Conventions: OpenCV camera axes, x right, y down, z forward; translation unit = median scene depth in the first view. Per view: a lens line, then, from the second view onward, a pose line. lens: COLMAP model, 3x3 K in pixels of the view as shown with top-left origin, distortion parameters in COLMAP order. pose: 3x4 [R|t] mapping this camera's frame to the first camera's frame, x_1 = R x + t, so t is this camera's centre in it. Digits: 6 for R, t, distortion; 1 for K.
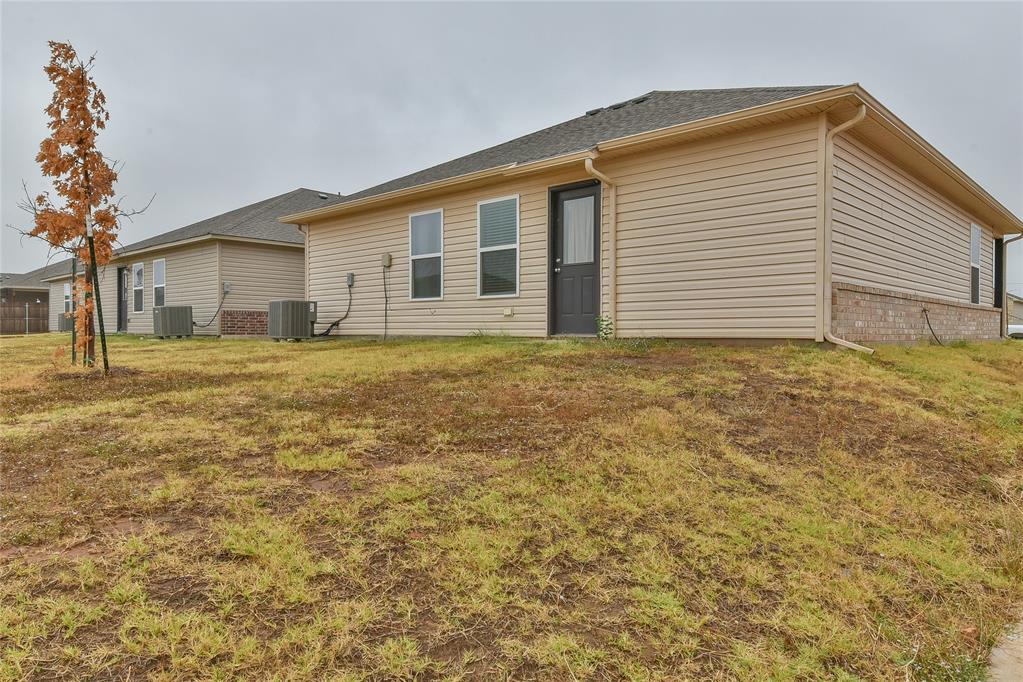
lens RADIAL K [[698.3, 0, 508.7], [0, 698.3, 339.2], [0, 0, 1]] dist [0.053862, -0.003151]
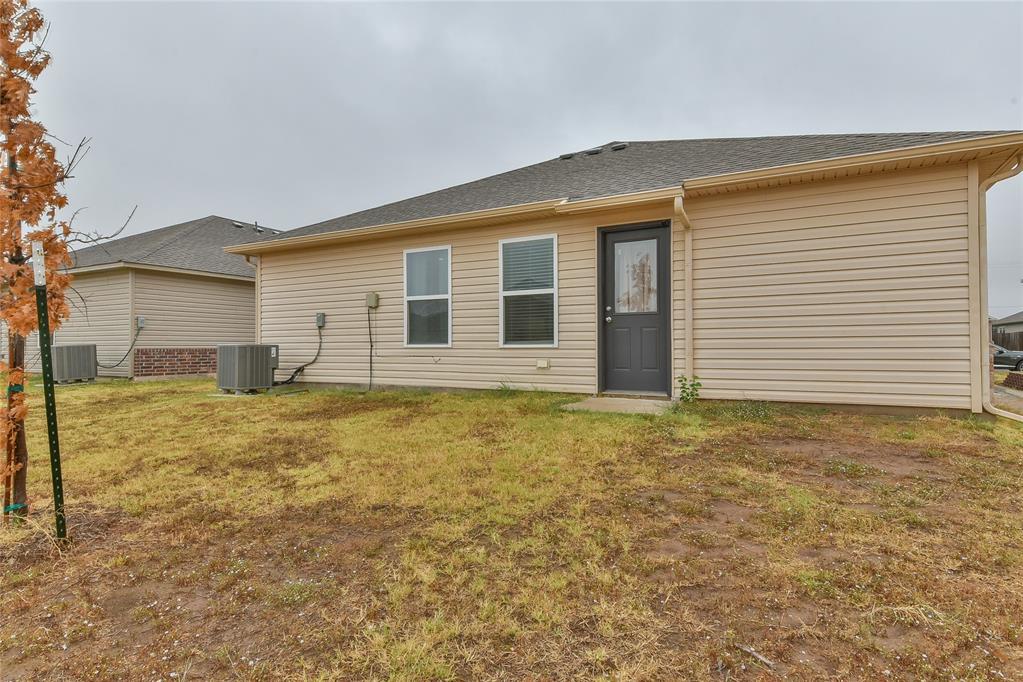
lens RADIAL K [[550.6, 0, 511.4], [0, 550.6, 345.7], [0, 0, 1]] dist [0.031673, -0.014133]
pose [[0.962938, -0.008213, 0.269599, -0.221428], [0.009902, 0.999939, -0.004904, -0.056998], [-0.269542, 0.007392, 0.962960, 0.317965]]
